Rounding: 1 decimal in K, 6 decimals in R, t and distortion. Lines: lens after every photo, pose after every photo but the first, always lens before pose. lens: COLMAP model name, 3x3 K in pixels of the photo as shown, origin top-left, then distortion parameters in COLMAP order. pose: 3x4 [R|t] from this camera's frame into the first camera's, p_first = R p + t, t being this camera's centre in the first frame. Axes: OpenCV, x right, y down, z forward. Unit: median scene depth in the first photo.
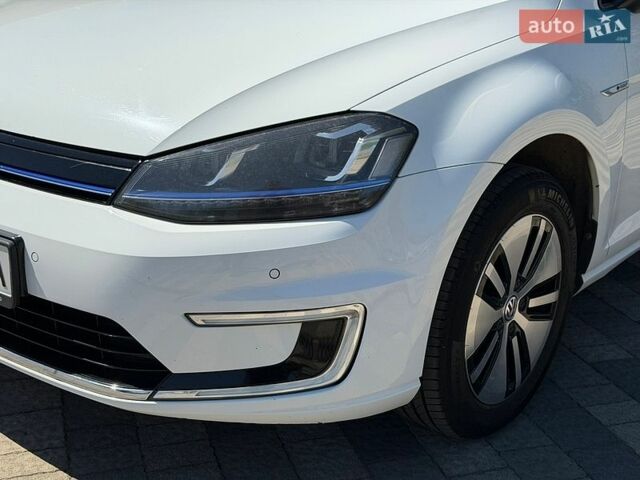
lens RADIAL K [[915.1, 0, 320.0], [0, 915.1, 240.0], [0, 0, 1]] dist [0.133648, 0.018841]
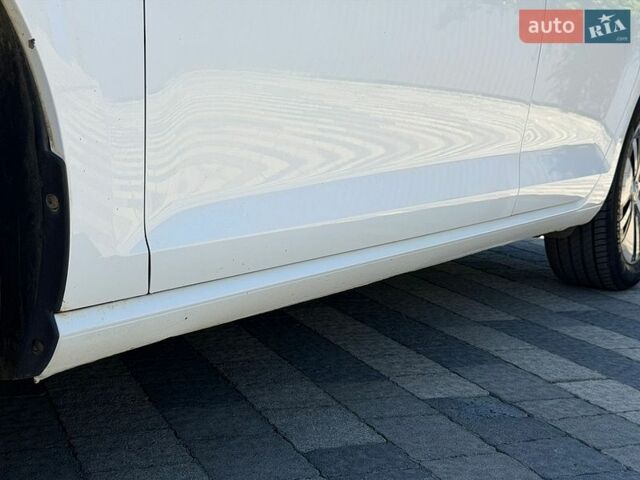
lens RADIAL K [[915.1, 0, 320.0], [0, 915.1, 240.0], [0, 0, 1]] dist [0.133648, 0.018841]
pose [[0.994389, 0.012503, 0.105040, 0.476489], [0.006697, 0.983558, -0.180470, 0.104828], [-0.105569, 0.180161, 0.977956, 0.821621]]
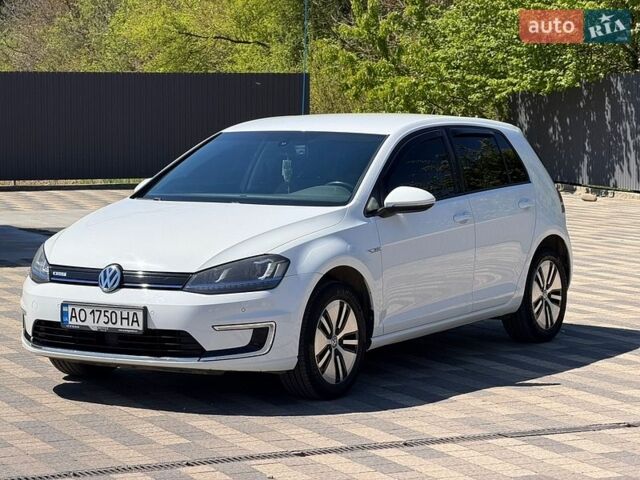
lens RADIAL K [[1988.4, 0, 320.0], [0, 1988.4, 240.0], [0, 0, 1]] dist [0.214801, 0.503598]
pose [[0.990298, -0.041873, 0.132499, -0.572910], [0.072644, 0.968849, -0.236759, 1.200641], [-0.118458, 0.244088, 0.962491, -4.612403]]
